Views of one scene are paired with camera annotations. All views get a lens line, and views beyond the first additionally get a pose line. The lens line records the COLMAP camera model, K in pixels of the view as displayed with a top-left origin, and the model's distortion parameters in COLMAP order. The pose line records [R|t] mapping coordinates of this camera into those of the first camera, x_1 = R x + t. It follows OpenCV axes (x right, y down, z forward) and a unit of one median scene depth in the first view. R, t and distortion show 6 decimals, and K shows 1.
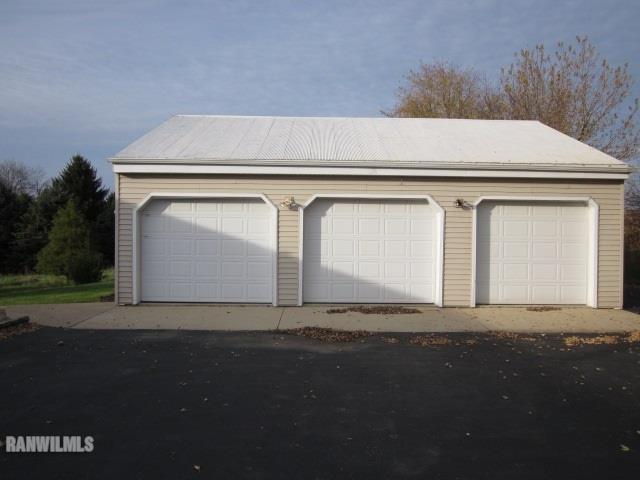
lens RADIAL K [[536.7, 0, 320.0], [0, 536.7, 240.0], [0, 0, 1]] dist [-0.037928, 0.001050]
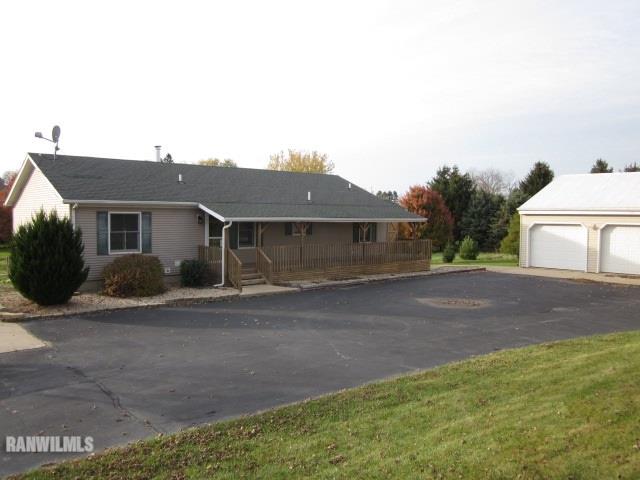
lens RADIAL K [[536.7, 0, 320.0], [0, 536.7, 240.0], [0, 0, 1]] dist [-0.037928, 0.001050]
pose [[0.665451, 0.031855, -0.745761, 0.336120], [-0.006328, 0.999294, 0.037038, -0.035549], [0.746415, -0.019927, 0.665183, -0.531656]]
